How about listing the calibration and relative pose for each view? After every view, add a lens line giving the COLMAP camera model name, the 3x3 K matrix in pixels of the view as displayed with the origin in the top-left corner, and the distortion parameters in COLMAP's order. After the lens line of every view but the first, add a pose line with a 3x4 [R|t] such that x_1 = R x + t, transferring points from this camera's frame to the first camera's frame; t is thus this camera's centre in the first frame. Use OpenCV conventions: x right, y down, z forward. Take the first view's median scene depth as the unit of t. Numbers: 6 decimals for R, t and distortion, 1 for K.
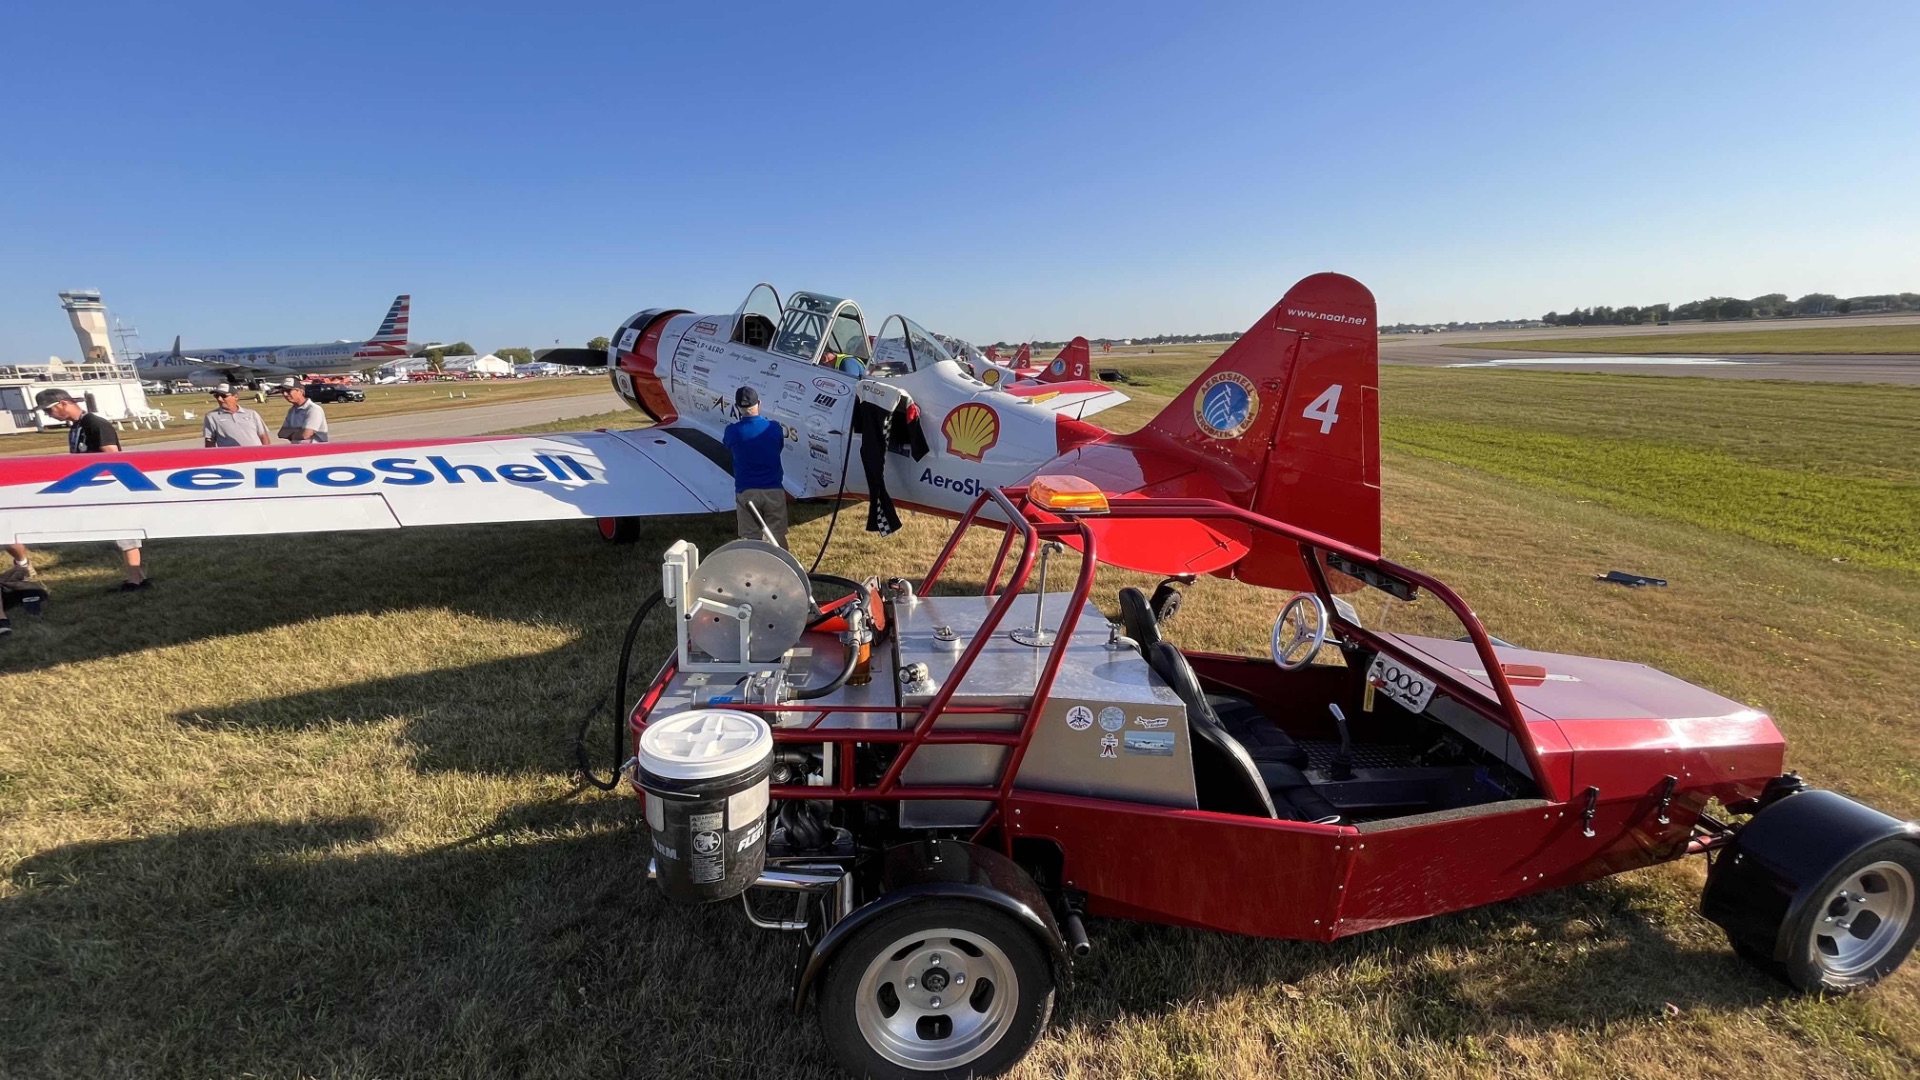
lens RADIAL K [[780.9, 0, 953.9], [0, 780.9, 540.9], [0, 0, 1]] dist [-0.001492, -0.000924]
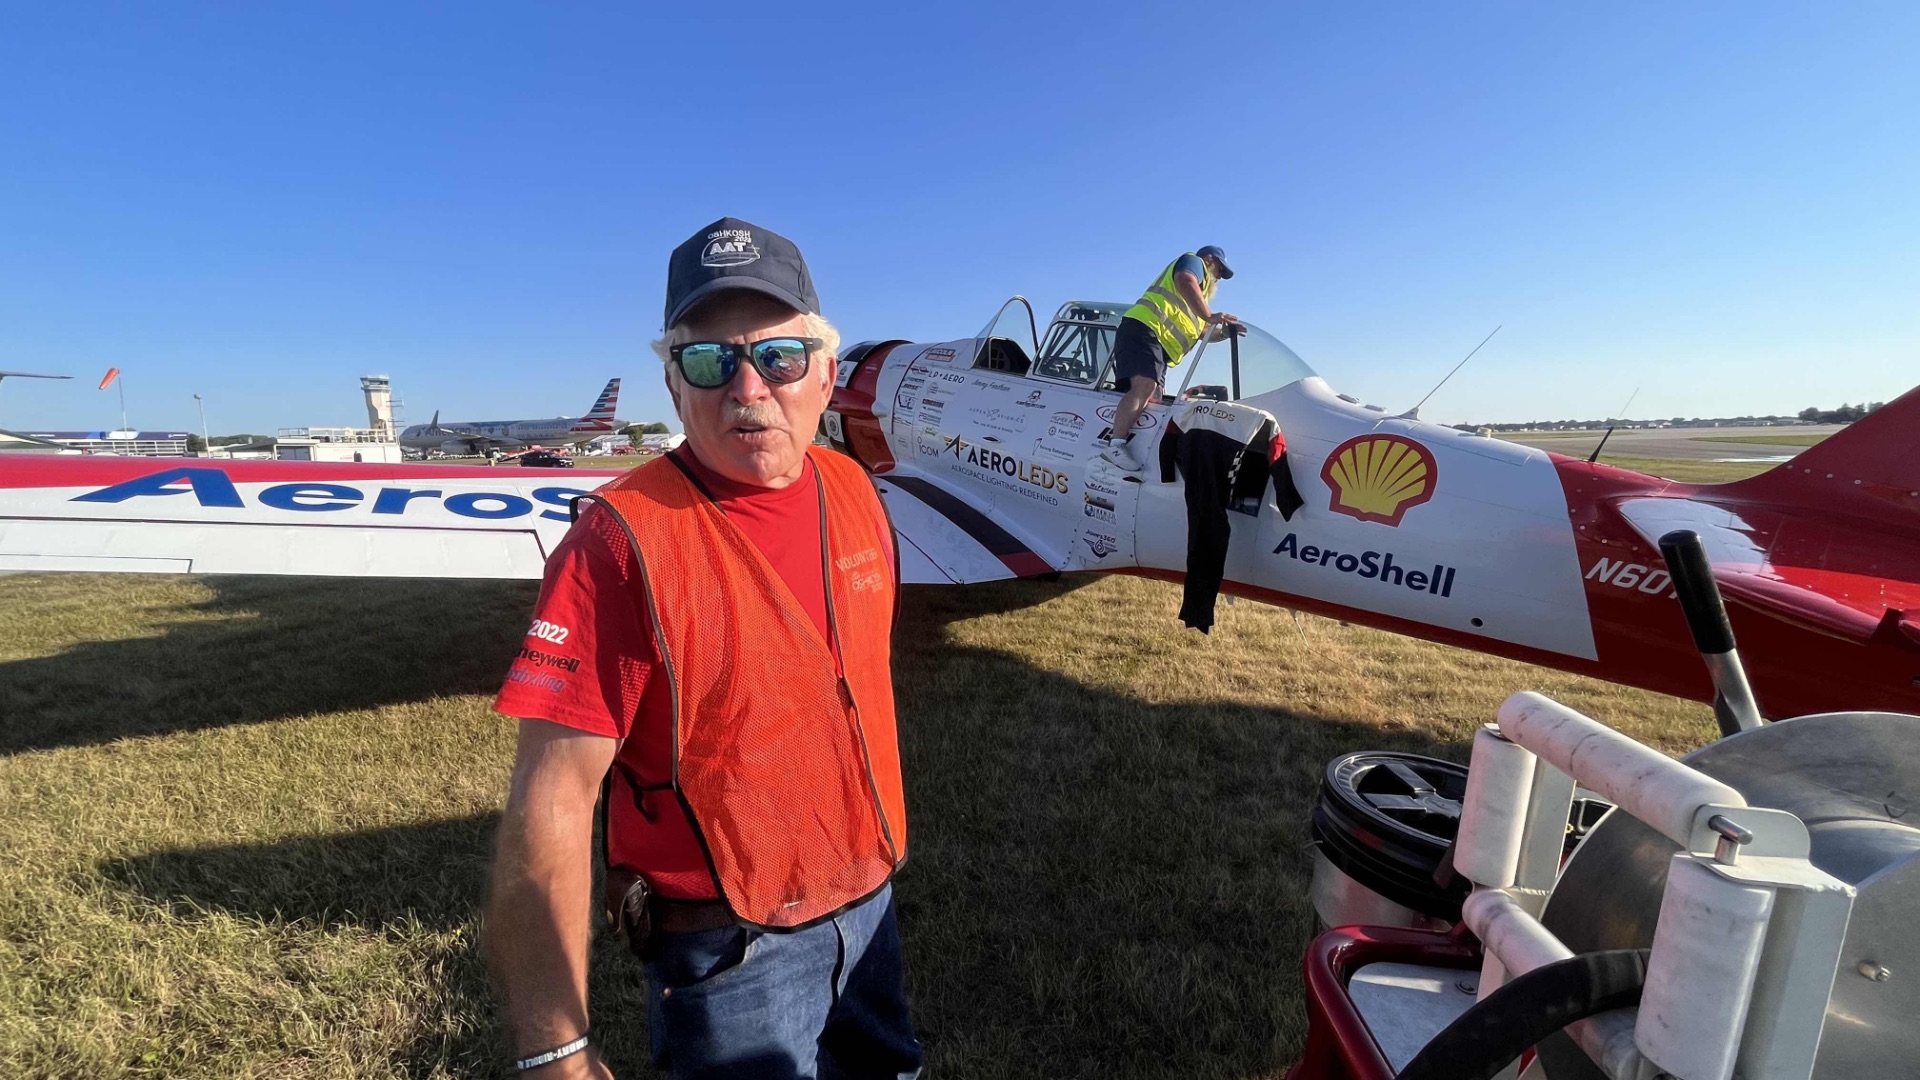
lens RADIAL K [[780.9, 0, 956.0], [0, 780.9, 538.4], [0, 0, 1]] dist [-0.001492, -0.000924]
pose [[0.982143, 0.043061, -0.183139, -0.195100], [-0.062850, 0.992625, -0.103661, -0.003923], [0.177325, 0.113320, 0.977607, 0.320663]]
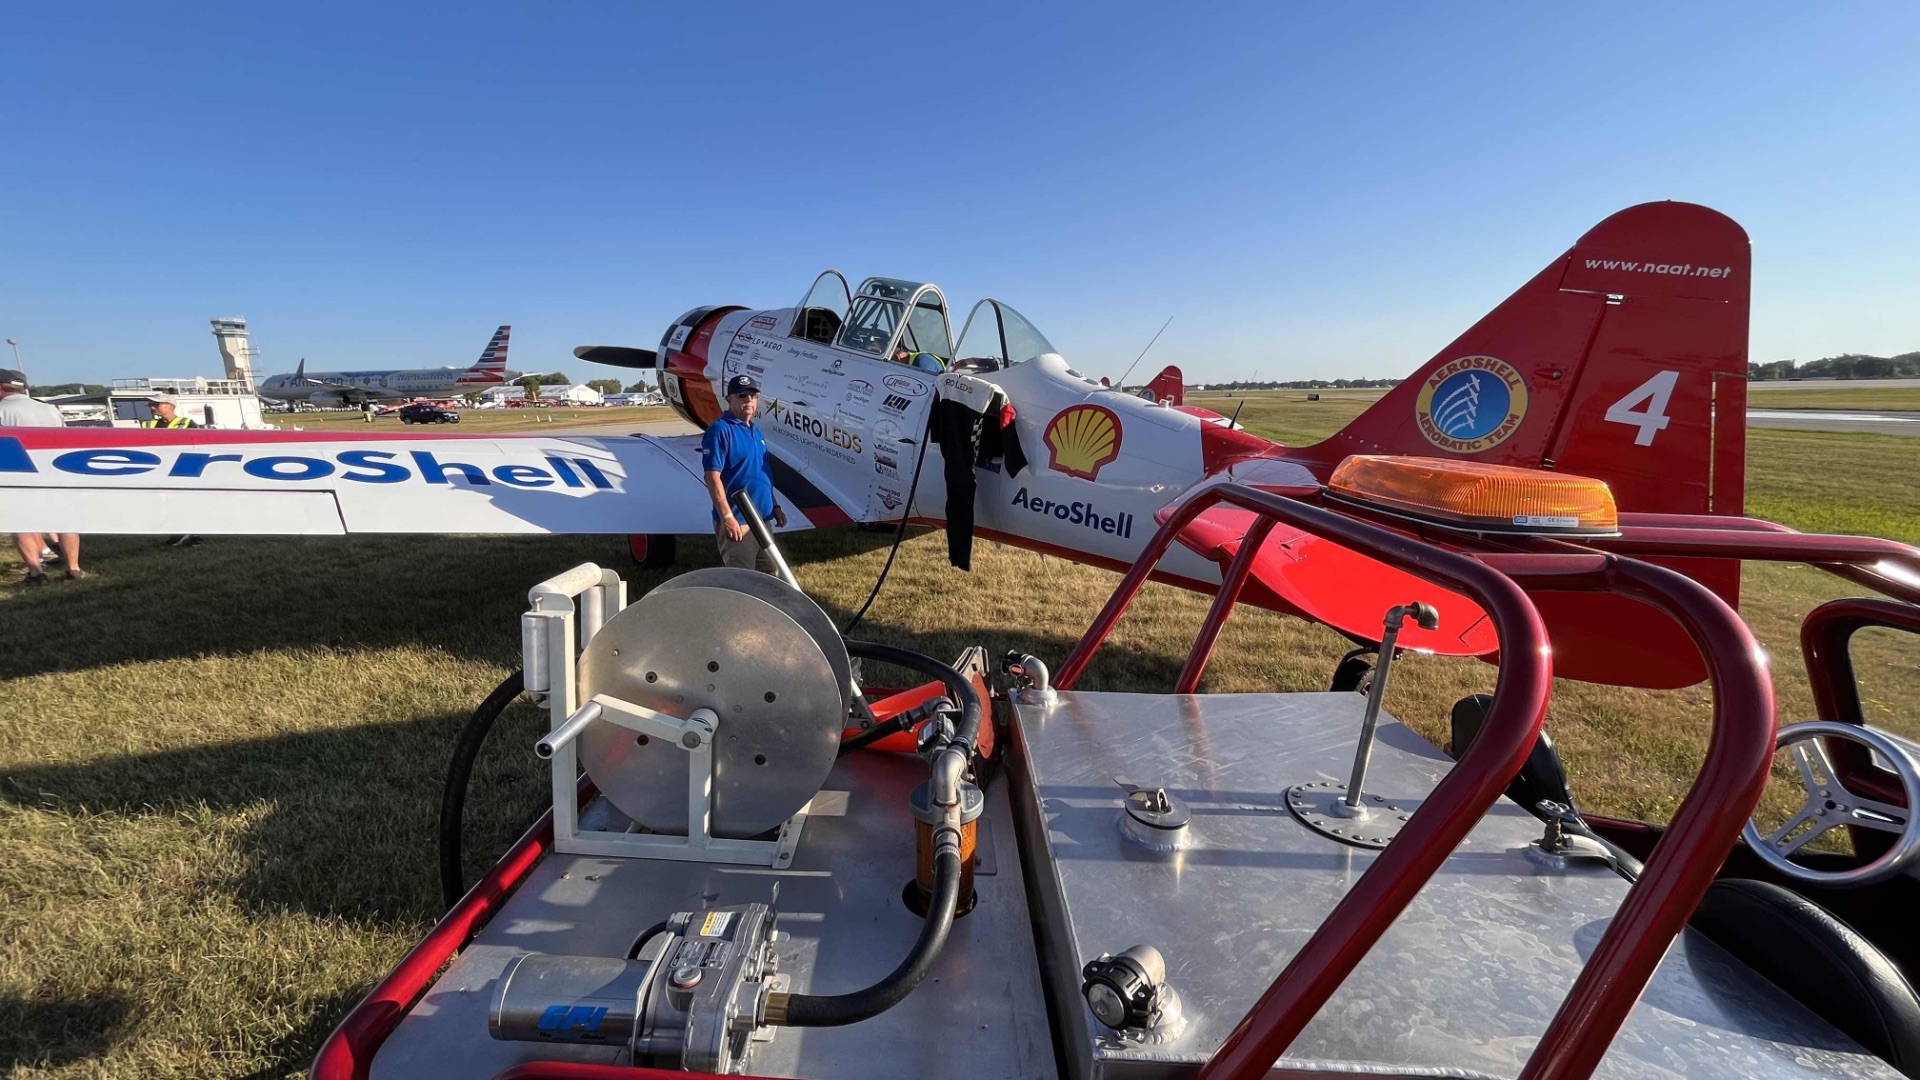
lens RADIAL K [[780.9, 0, 955.4], [0, 780.9, 541.3], [0, 0, 1]] dist [-0.001492, -0.000924]
pose [[0.995995, 0.039519, -0.080203, -0.037038], [-0.043390, 0.997947, -0.047100, -0.000290], [0.078177, 0.050392, 0.995665, 0.227943]]
